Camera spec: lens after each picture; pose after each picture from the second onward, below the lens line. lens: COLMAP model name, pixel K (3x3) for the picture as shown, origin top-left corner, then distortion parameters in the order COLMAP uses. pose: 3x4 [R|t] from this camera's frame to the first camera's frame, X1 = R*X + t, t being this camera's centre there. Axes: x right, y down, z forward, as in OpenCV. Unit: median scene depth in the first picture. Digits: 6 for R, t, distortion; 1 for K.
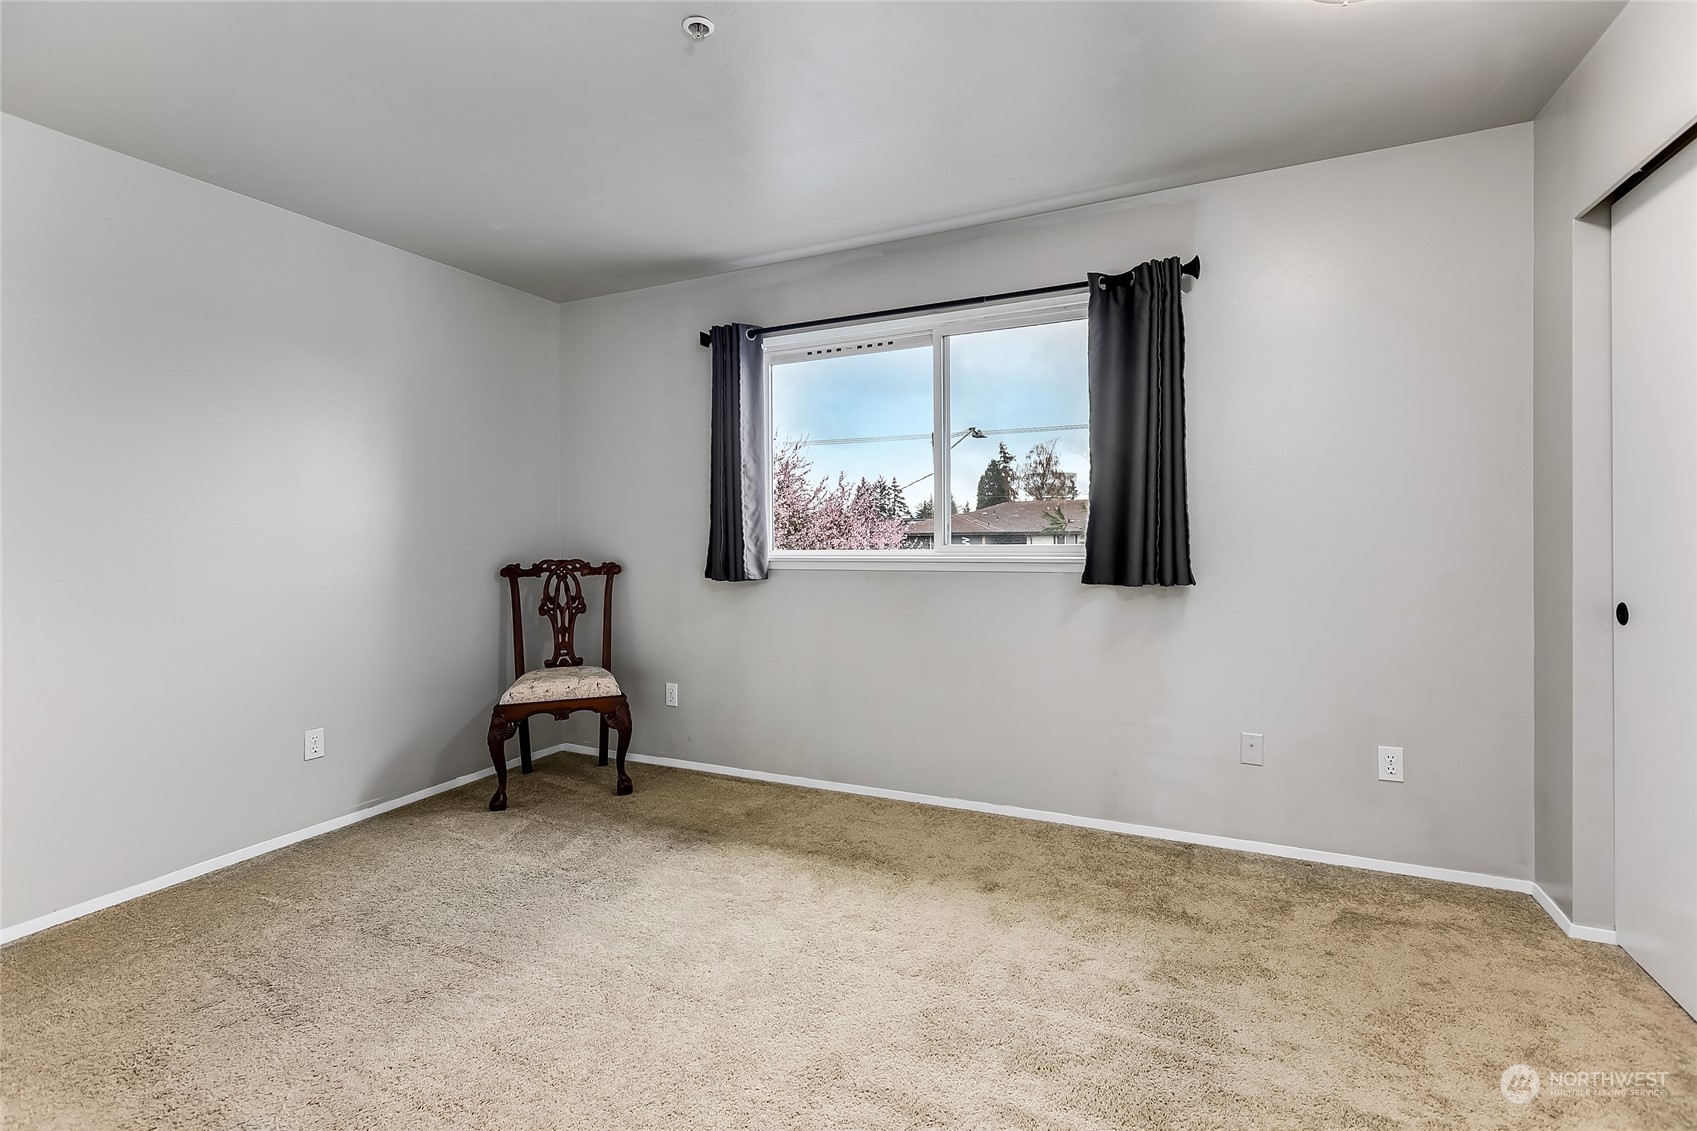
lens RADIAL K [[779.0, 0, 830.1], [0, 779.0, 529.4], [0, 0, 1]] dist [0.001913, -0.000279]
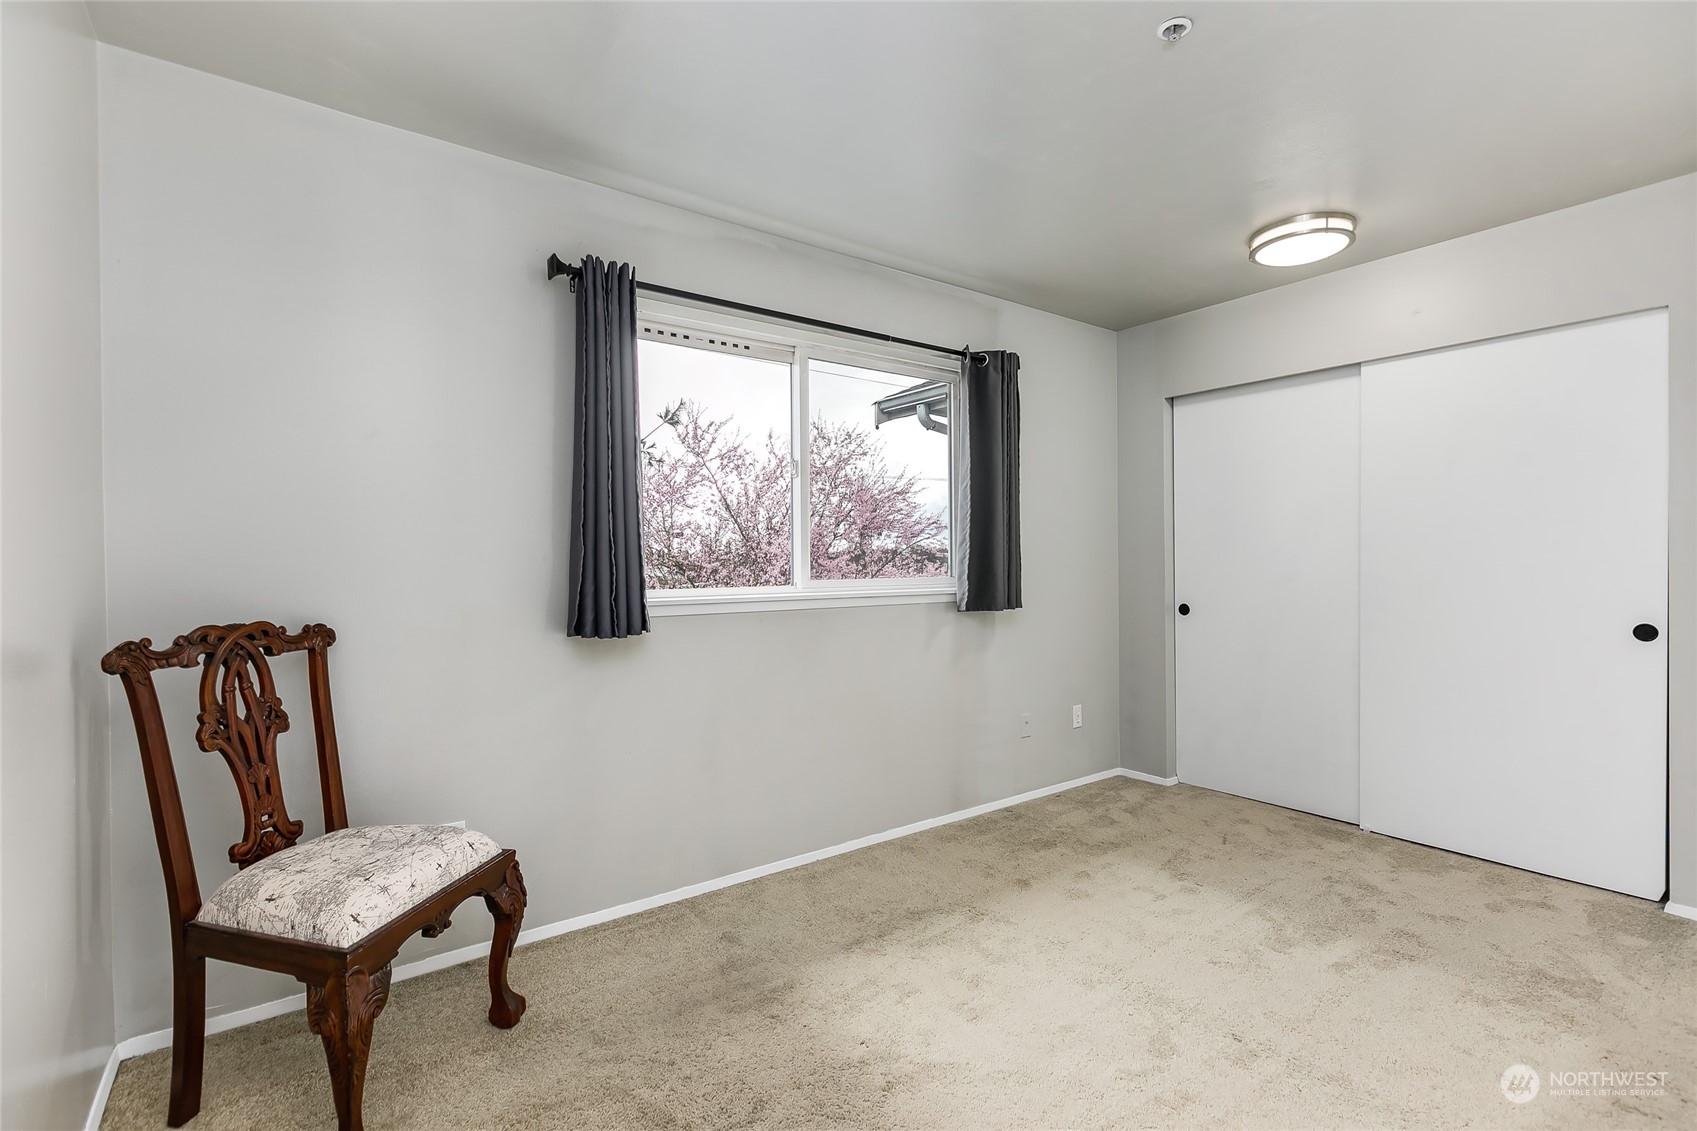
lens RADIAL K [[791.2, 0, 848.3], [0, 791.2, 570.4], [0, 0, 1]] dist [0.002326, 0.000195]
pose [[0.452924, 0.001169, 0.891548, -0.676537], [-0.000450, 0.999999, -0.001082, 0.008437], [-0.891549, 0.000089, 0.452924, 0.520892]]
